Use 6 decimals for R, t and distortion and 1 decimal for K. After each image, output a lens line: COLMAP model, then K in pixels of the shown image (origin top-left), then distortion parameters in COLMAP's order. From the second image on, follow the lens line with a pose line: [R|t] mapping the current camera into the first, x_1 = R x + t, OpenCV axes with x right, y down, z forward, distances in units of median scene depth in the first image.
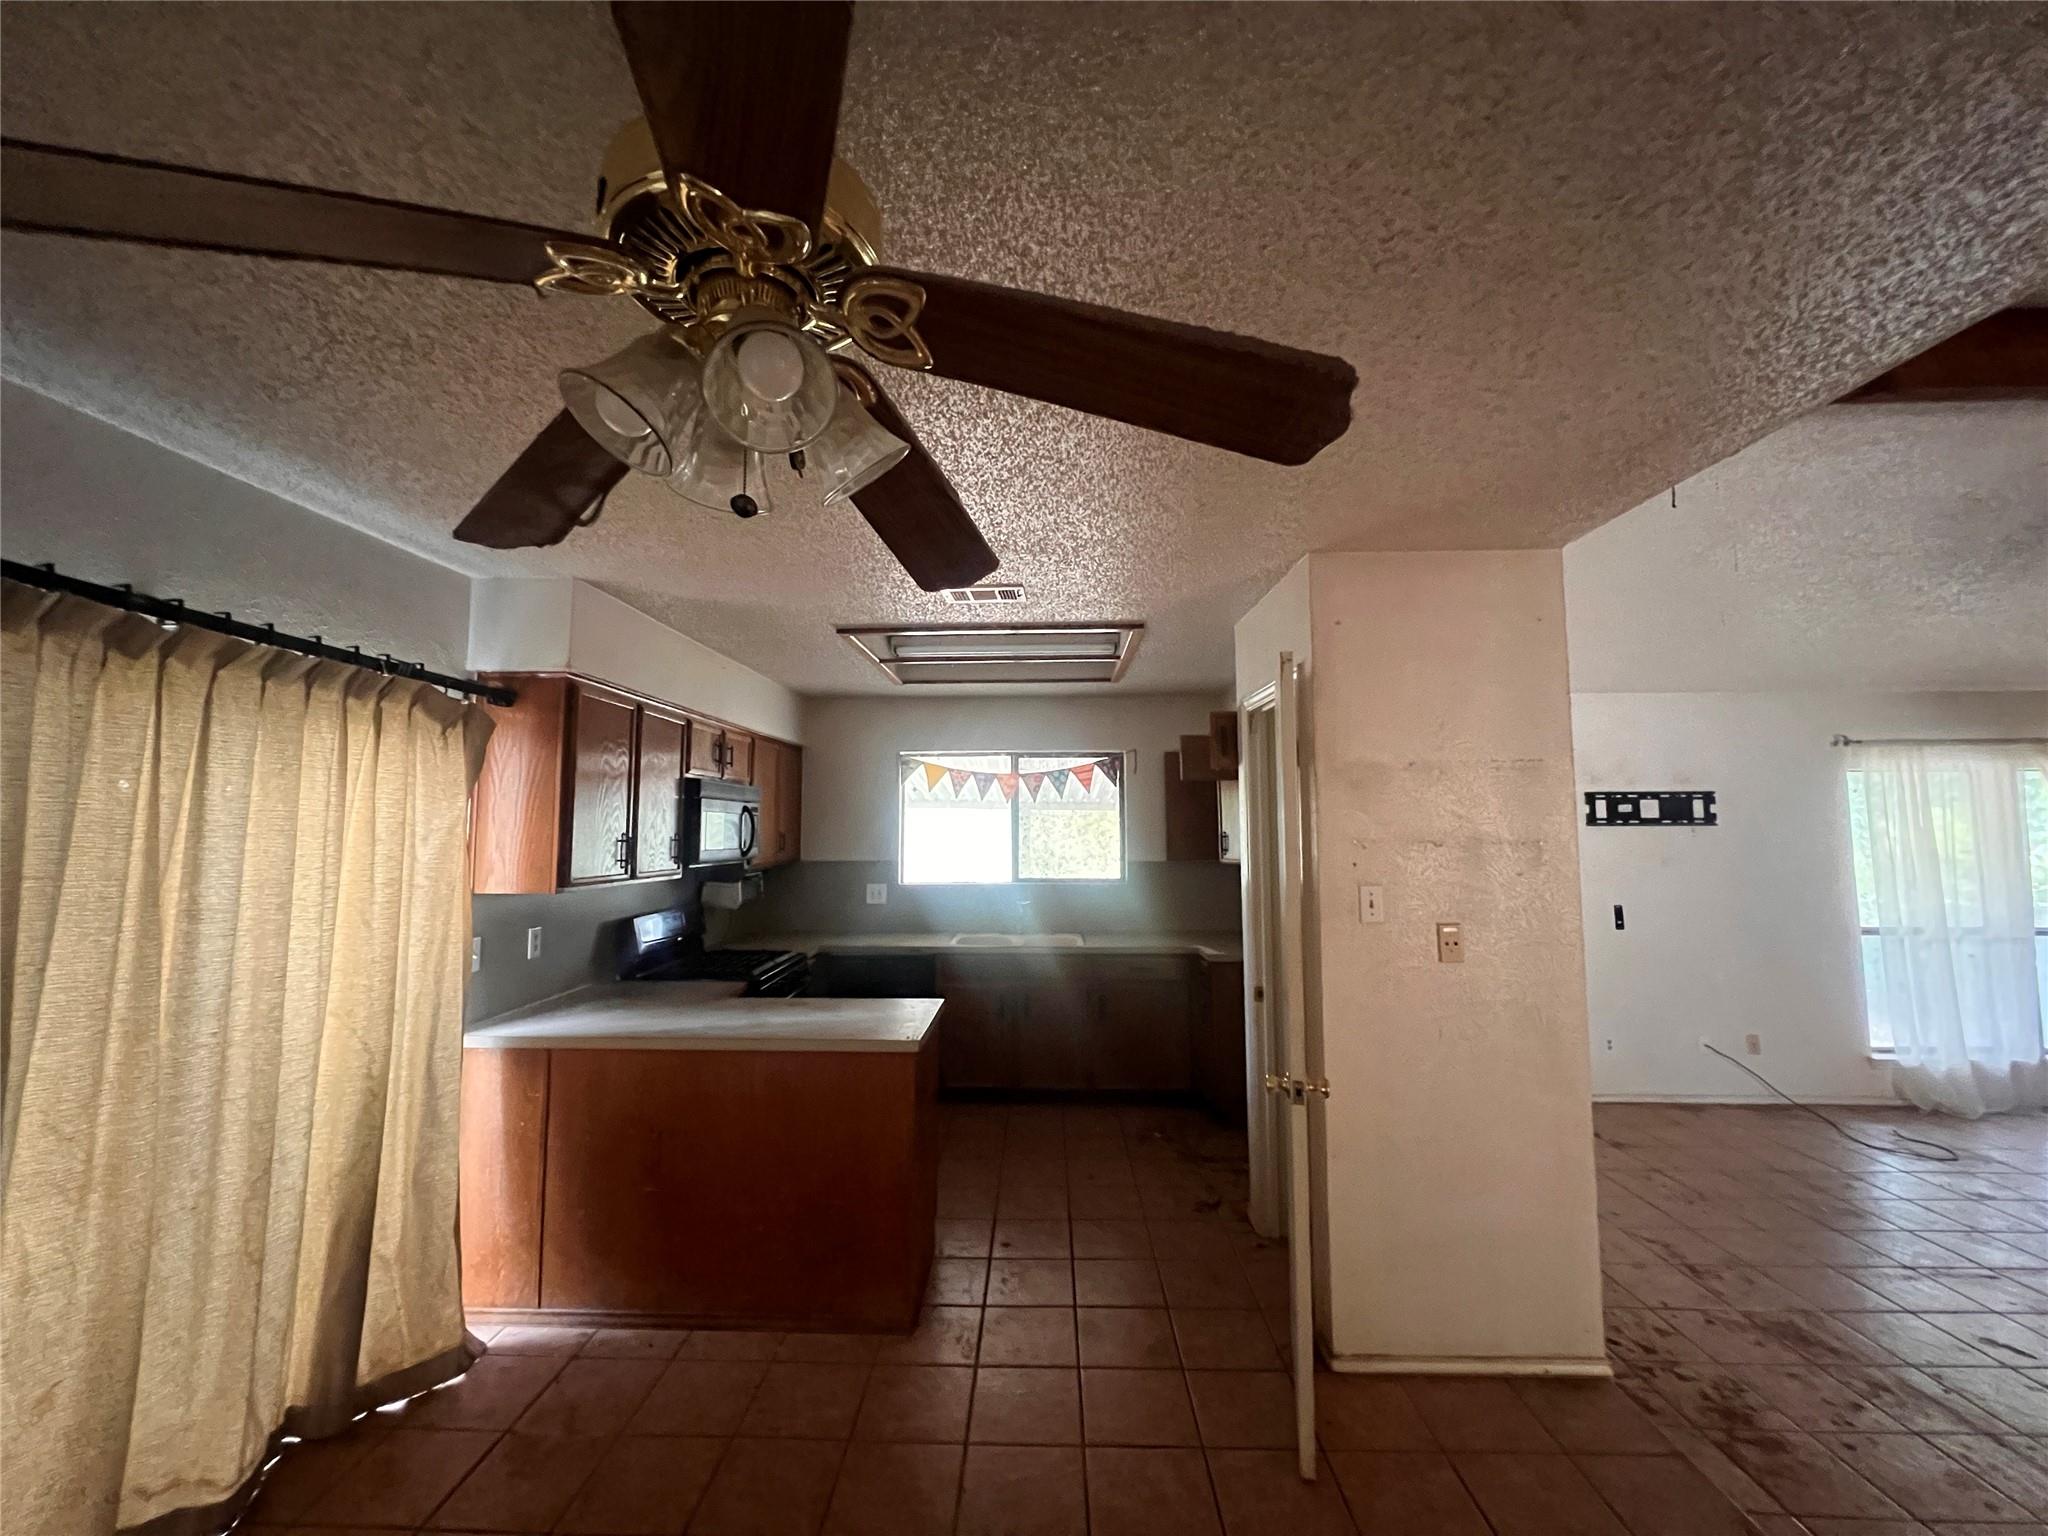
lens RADIAL K [[829.9, 0, 1018.5], [0, 829.9, 758.4], [0, 0, 1]] dist [0.002549, 0.000116]
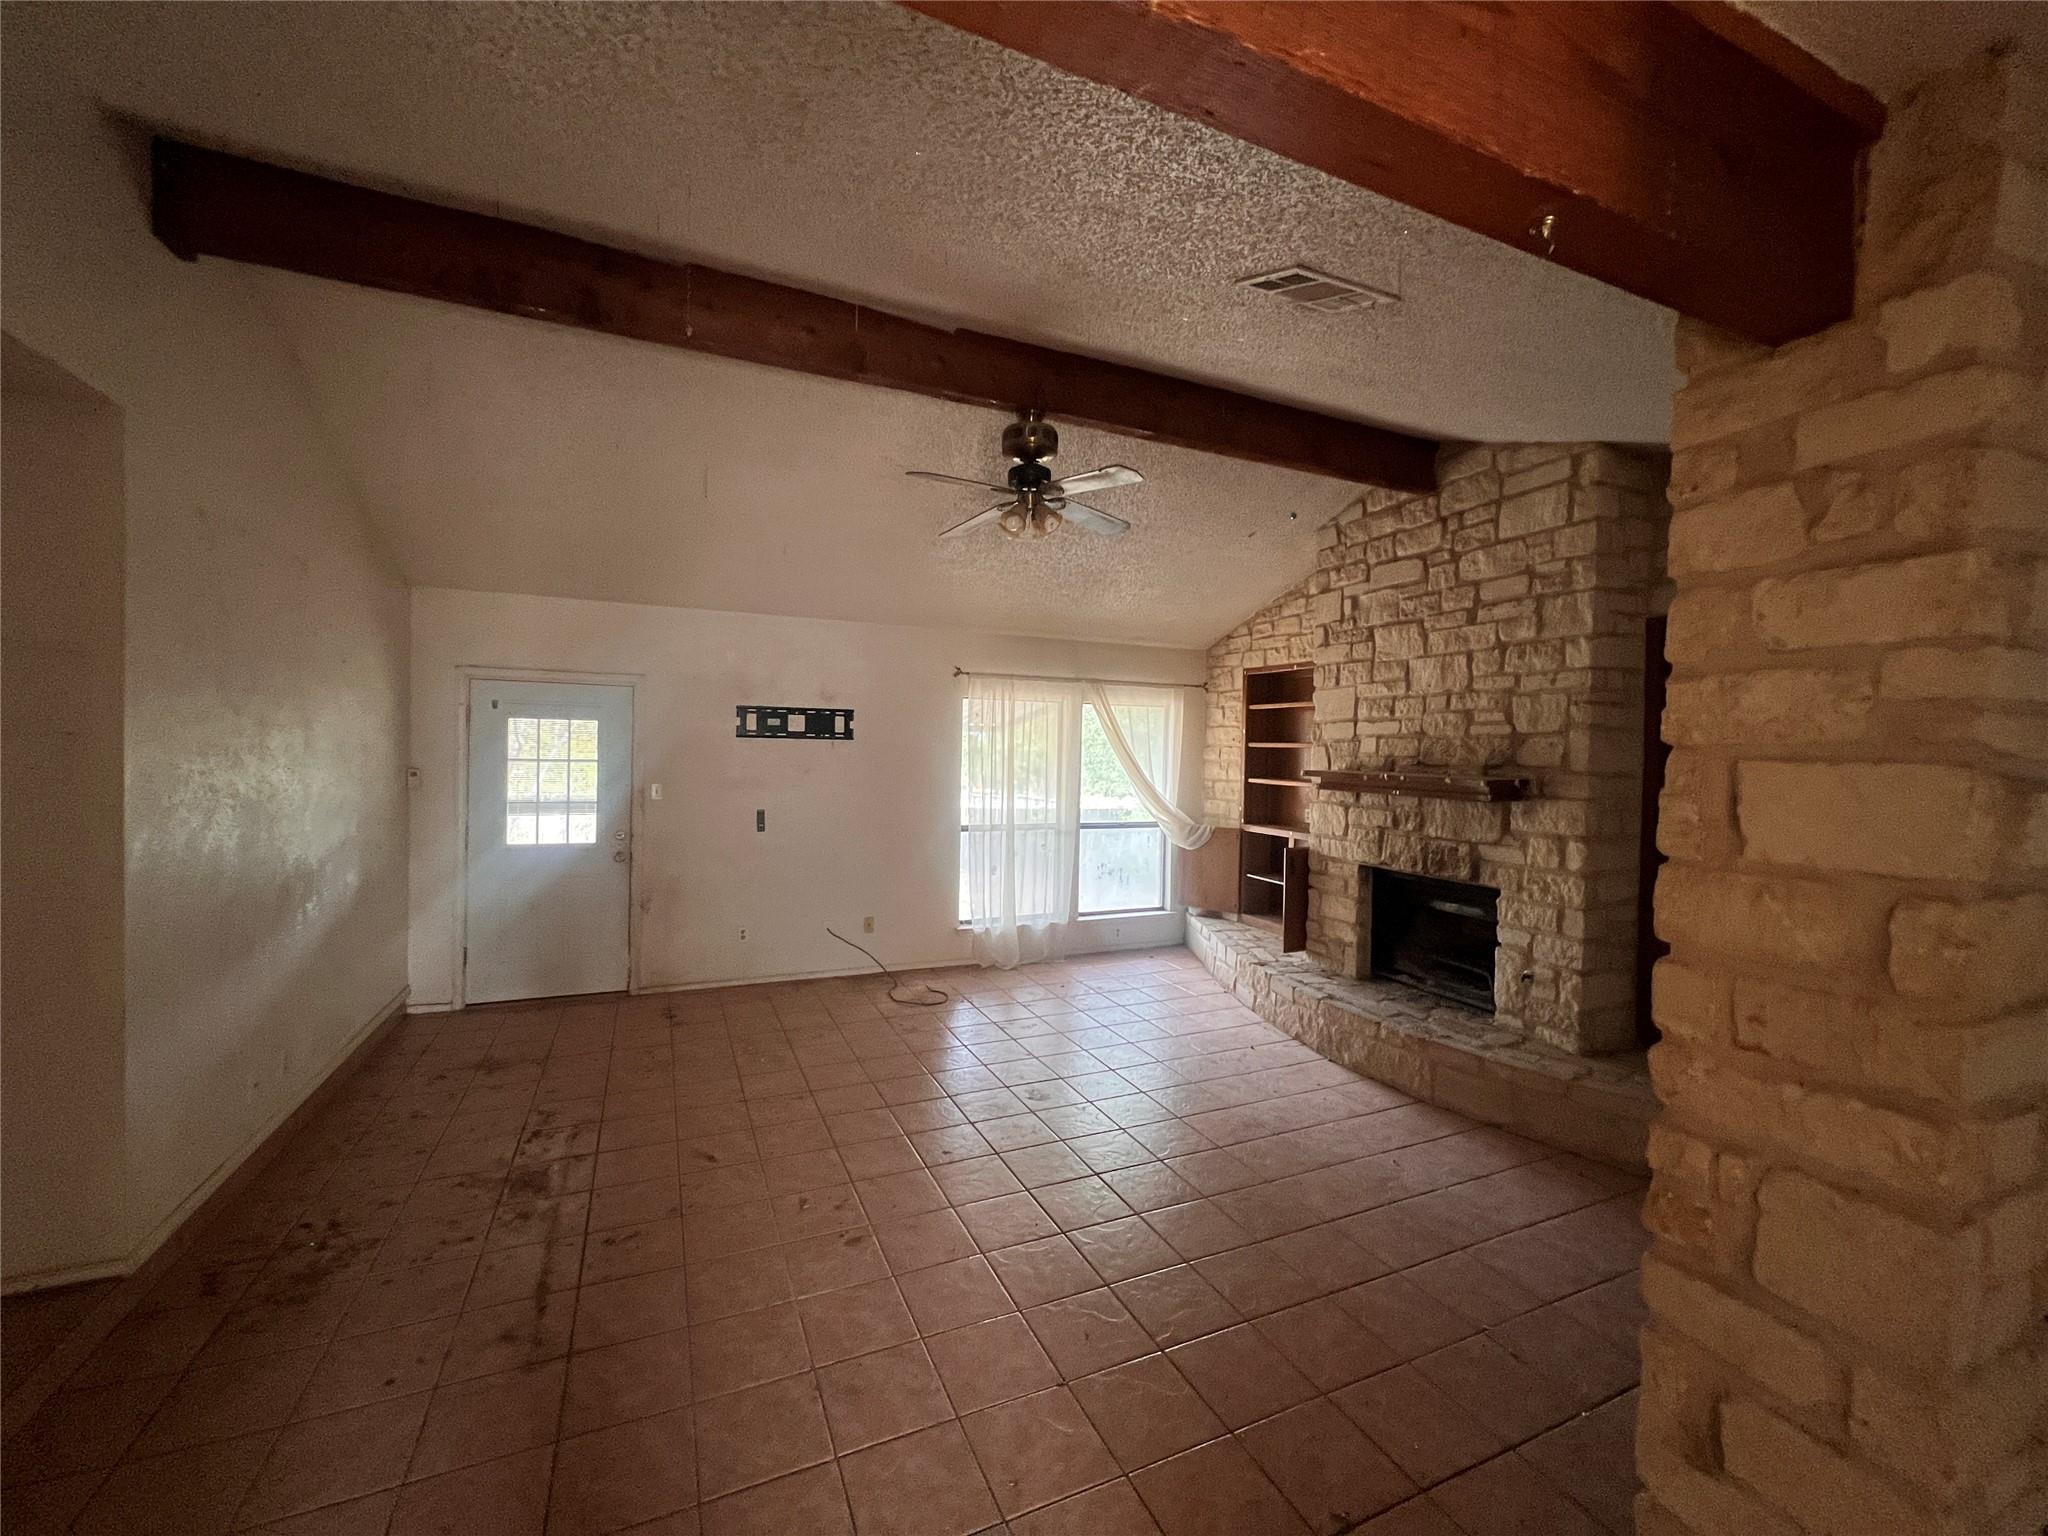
lens RADIAL K [[829.9, 0, 1022.7], [0, 829.9, 766.2], [0, 0, 1]] dist [0.002549, 0.000116]
pose [[0.898429, 0.012179, 0.438949, 0.550650], [-0.060819, 0.993432, 0.096920, -0.007912], [-0.434886, -0.113772, 0.893269, -0.123611]]
